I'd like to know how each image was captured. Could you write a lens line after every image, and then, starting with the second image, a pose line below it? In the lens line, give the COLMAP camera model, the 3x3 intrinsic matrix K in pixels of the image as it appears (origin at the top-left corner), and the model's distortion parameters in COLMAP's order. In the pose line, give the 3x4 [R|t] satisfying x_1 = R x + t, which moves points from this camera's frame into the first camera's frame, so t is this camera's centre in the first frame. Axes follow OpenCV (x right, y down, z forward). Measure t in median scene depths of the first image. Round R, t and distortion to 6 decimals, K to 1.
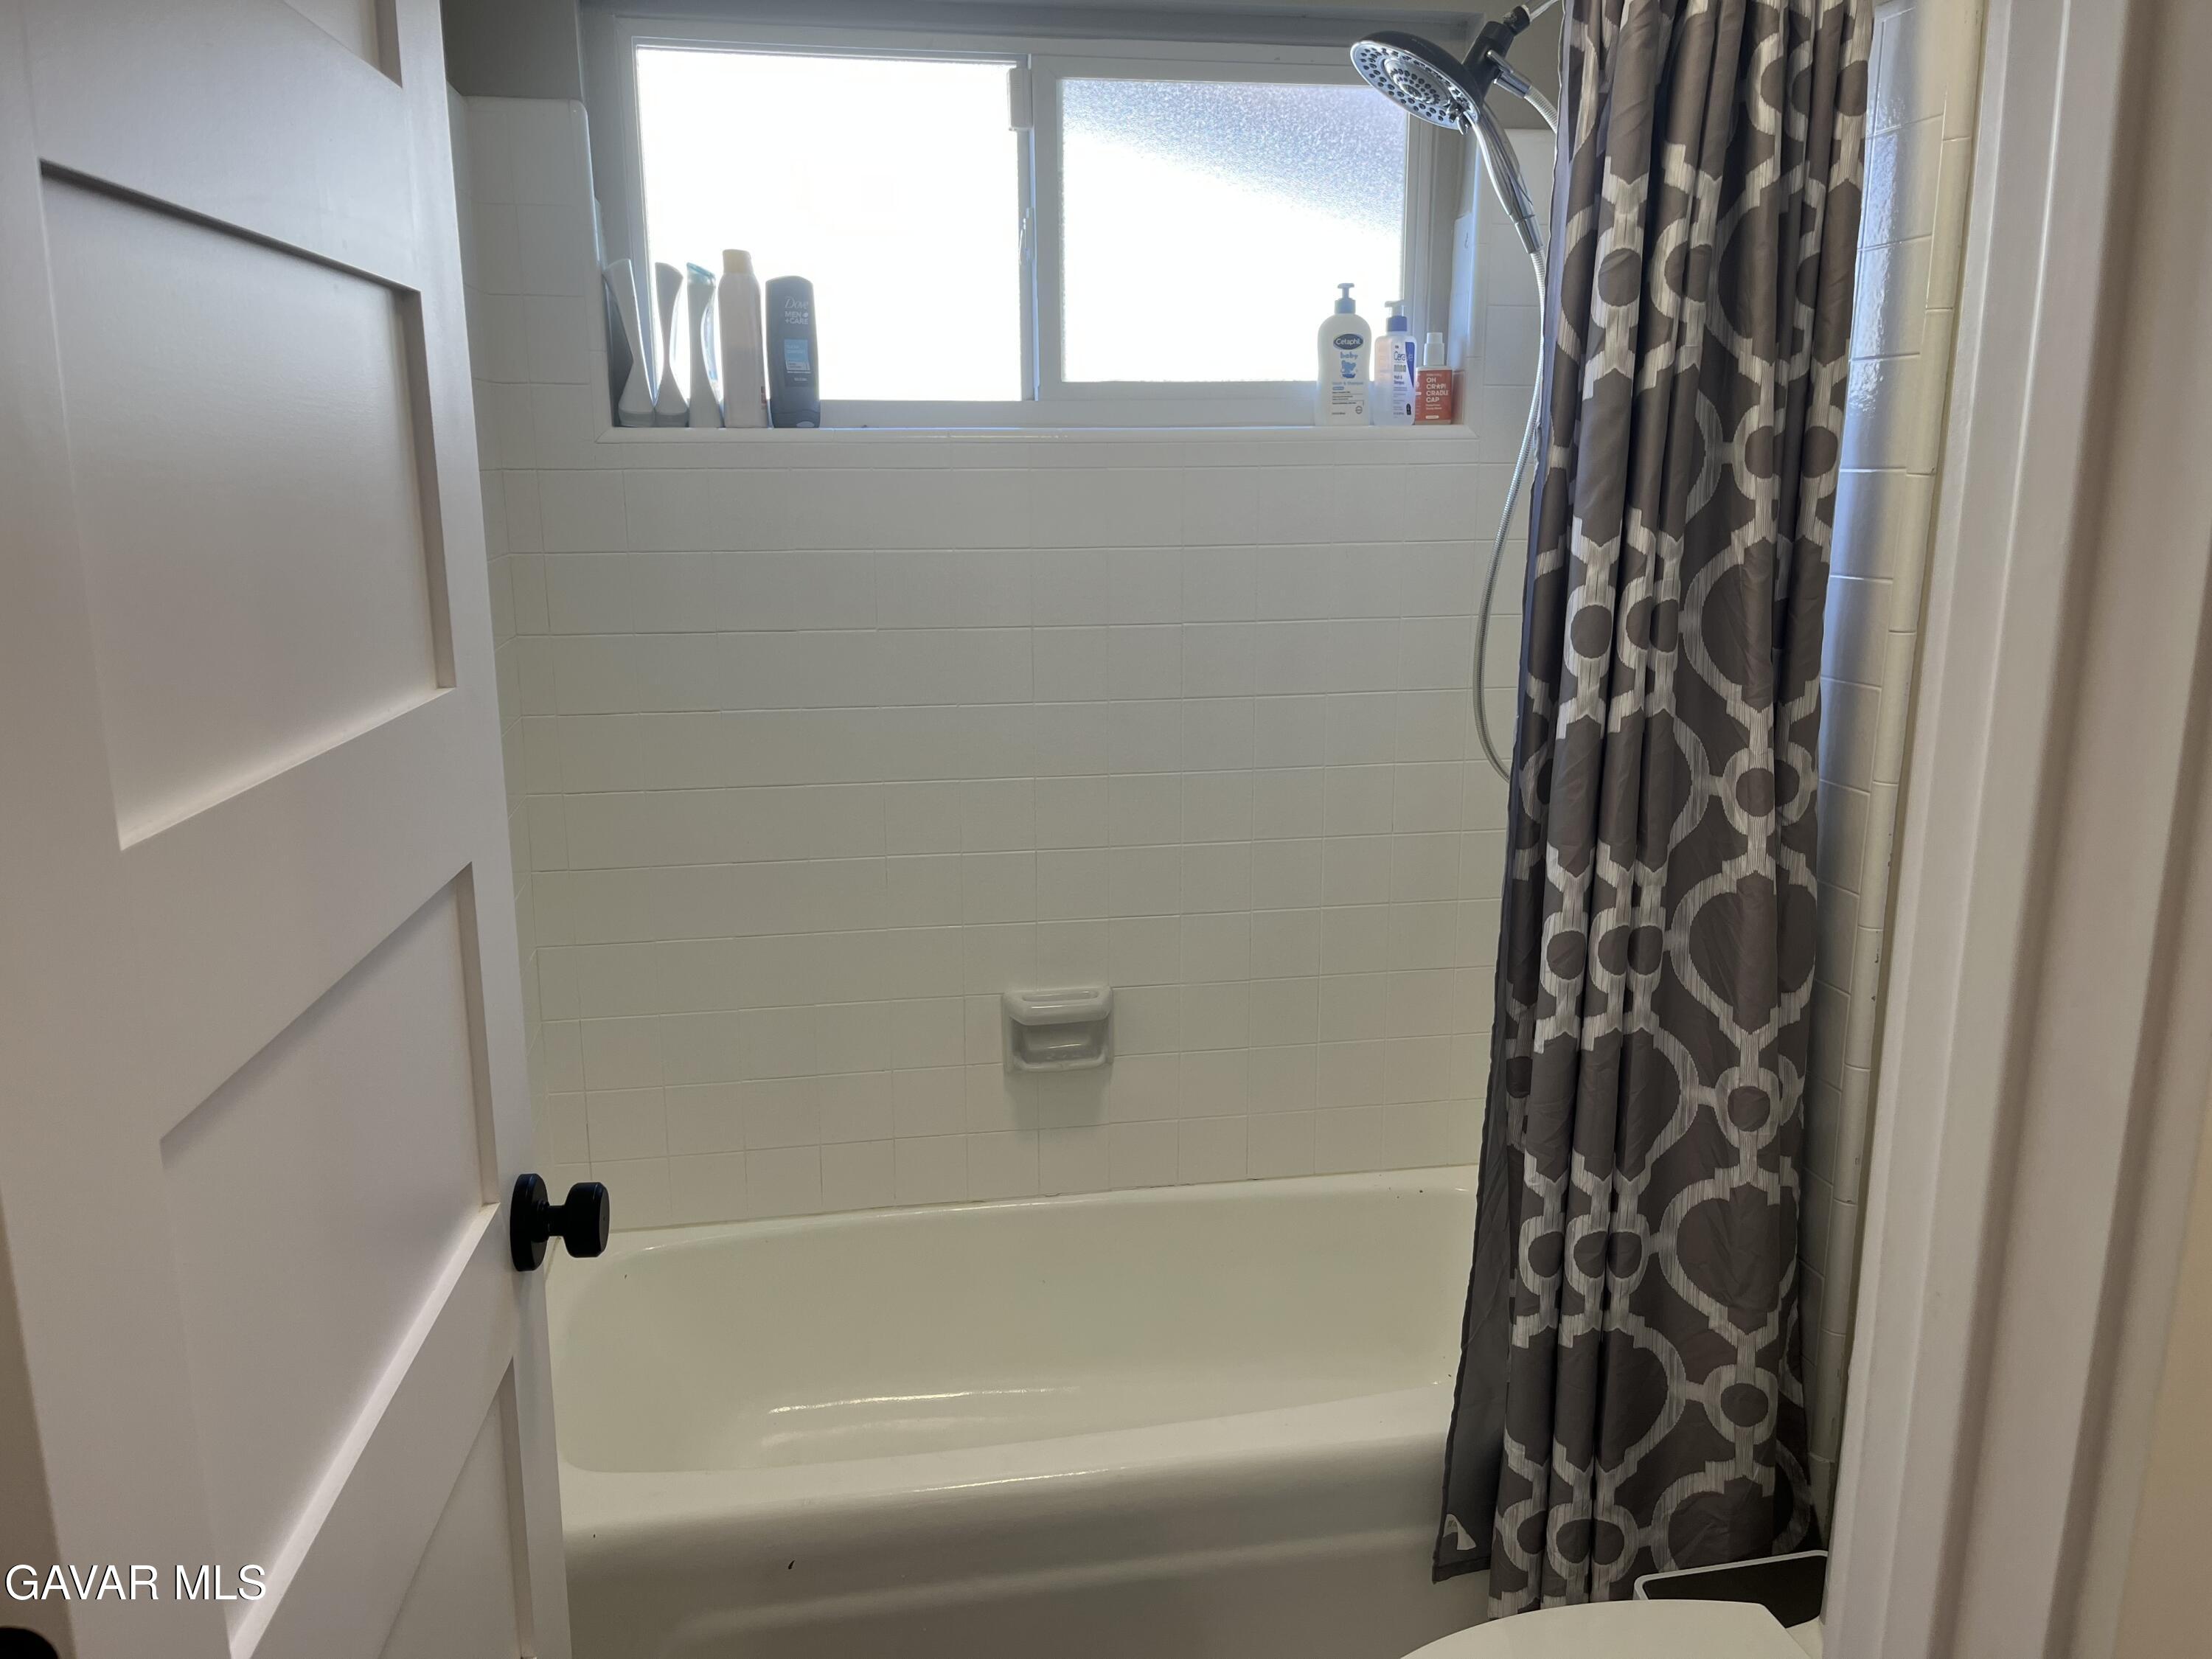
lens RADIAL K [[1672.1, 0, 1112.6], [0, 1672.1, 826.6], [0, 0, 1]] dist [0.047933, -0.053510]
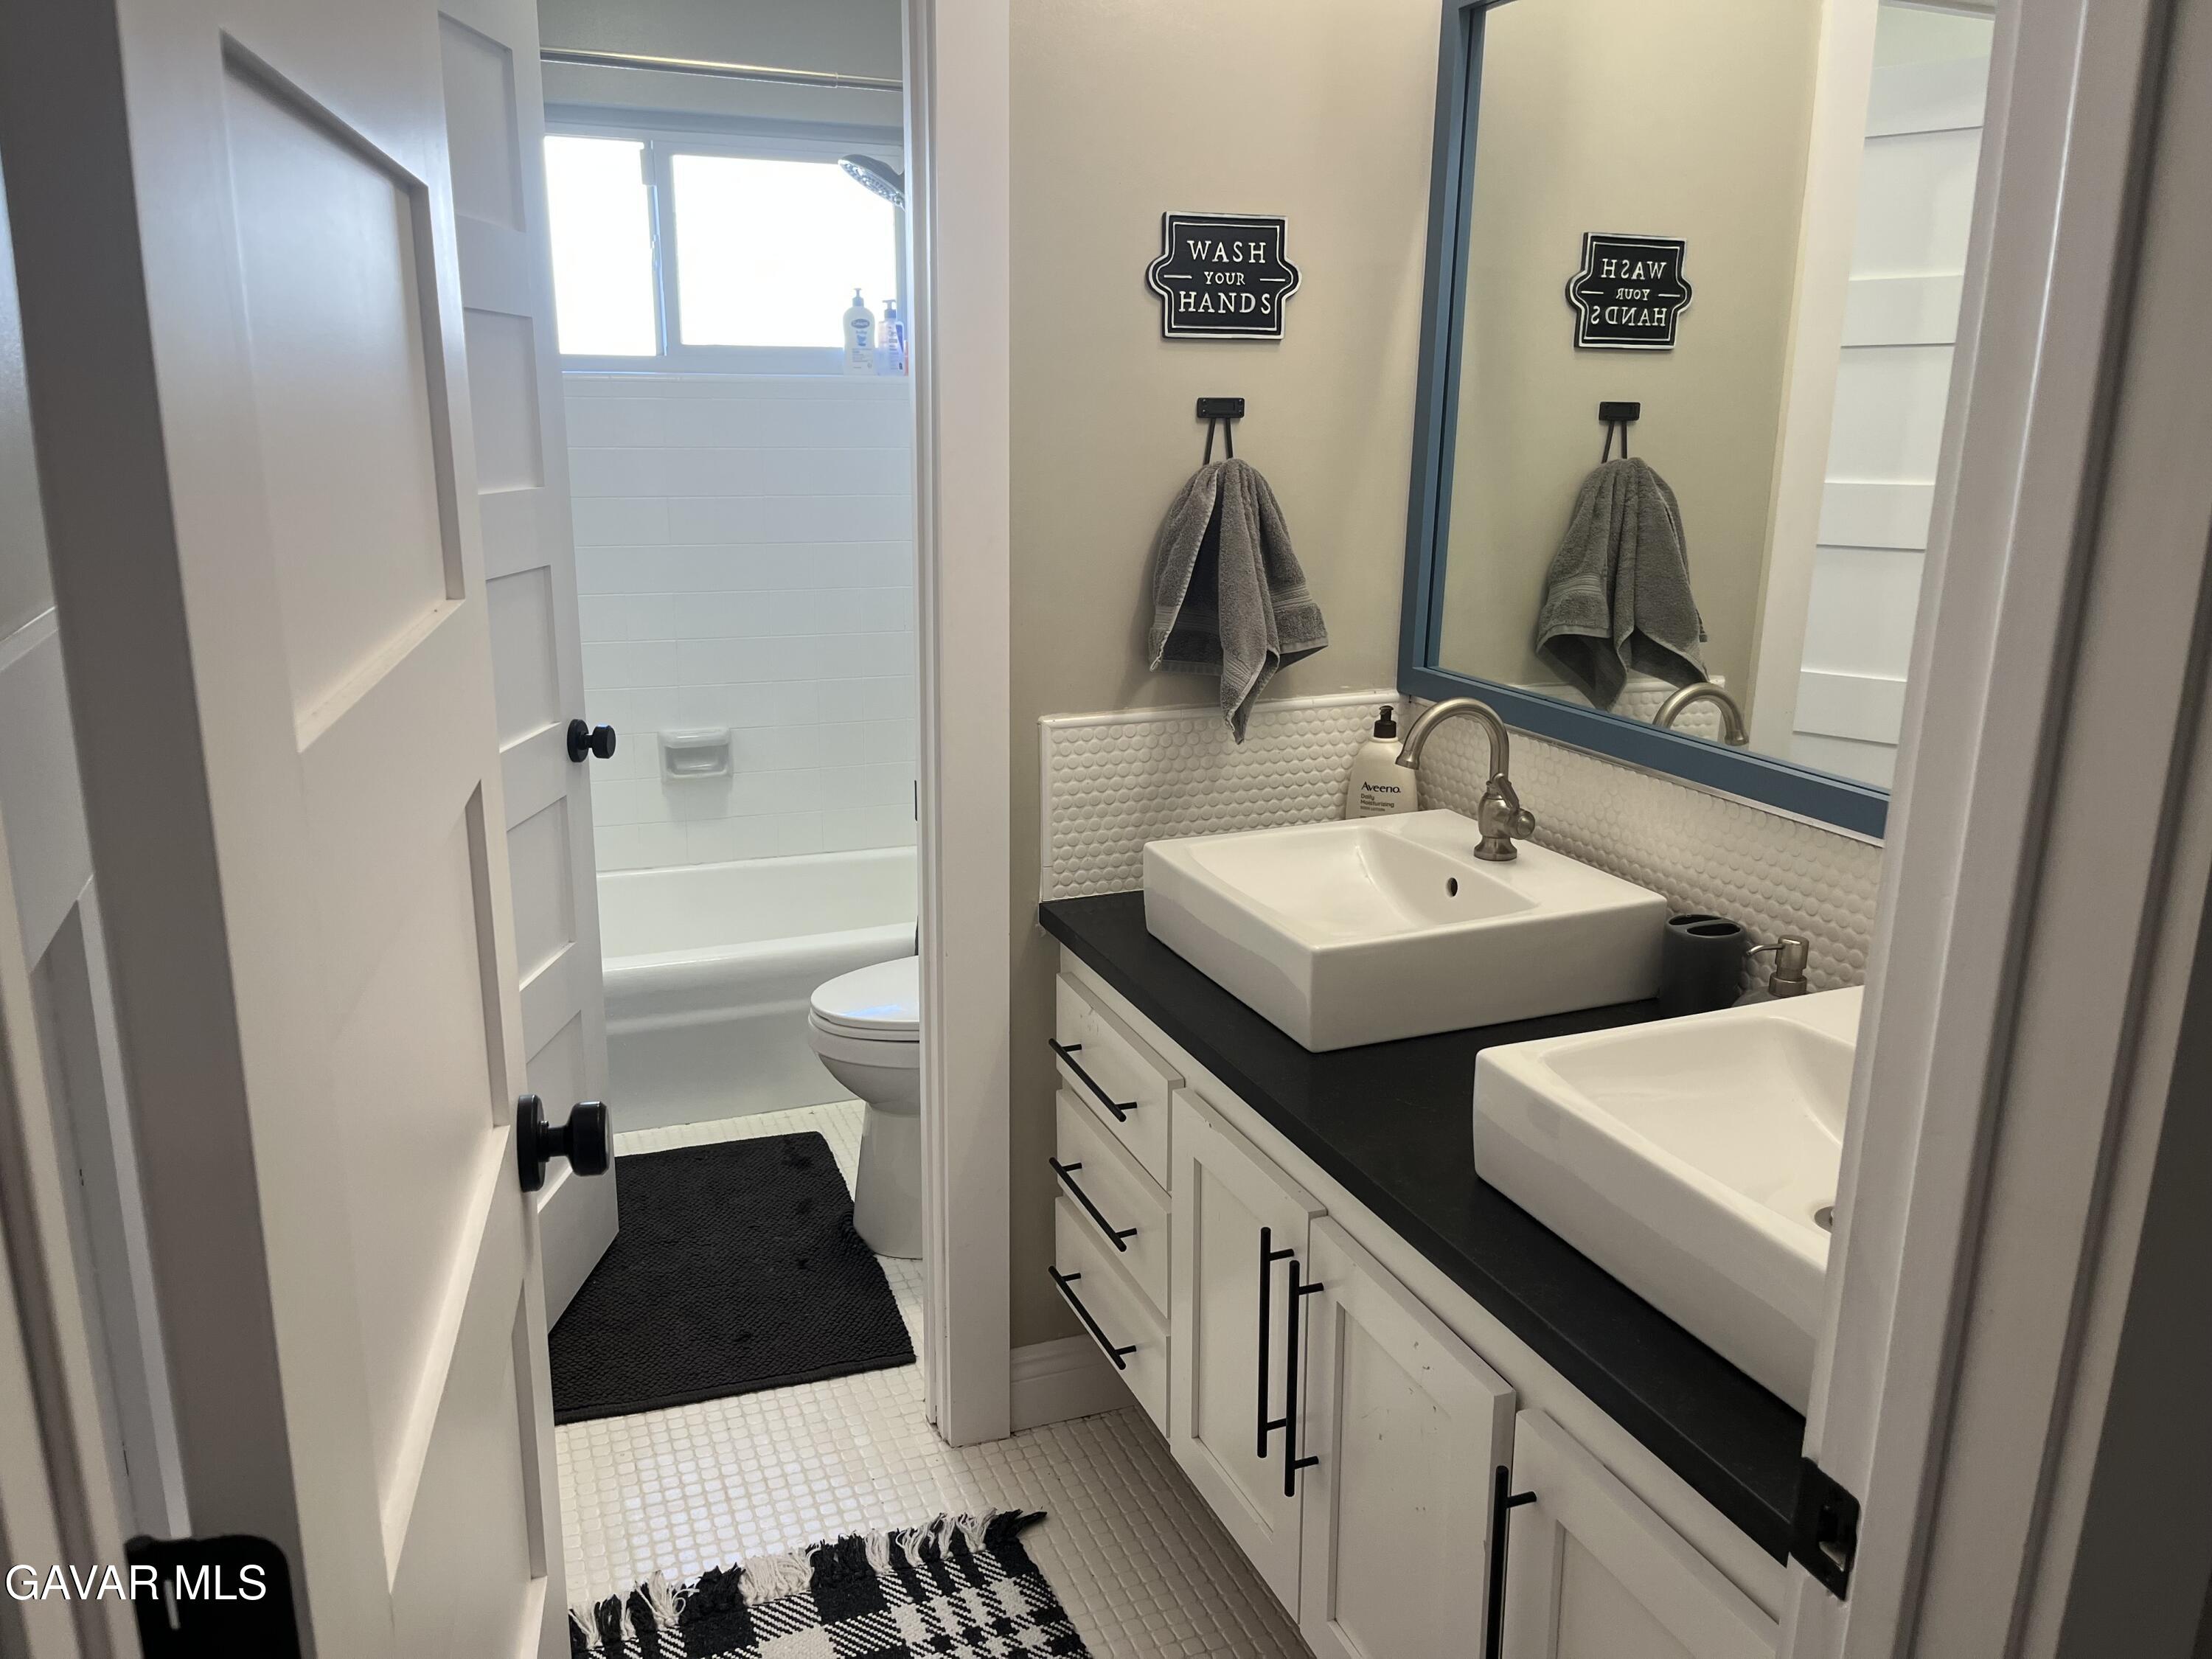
lens RADIAL K [[1672.1, 0, 1098.7], [0, 1672.1, 822.3], [0, 0, 1]] dist [0.047933, -0.053510]
pose [[0.980472, -0.035196, 0.193486, 0.033338], [0.031399, 0.999250, 0.022658, 0.166976], [-0.194138, -0.016140, 0.980841, -0.658033]]
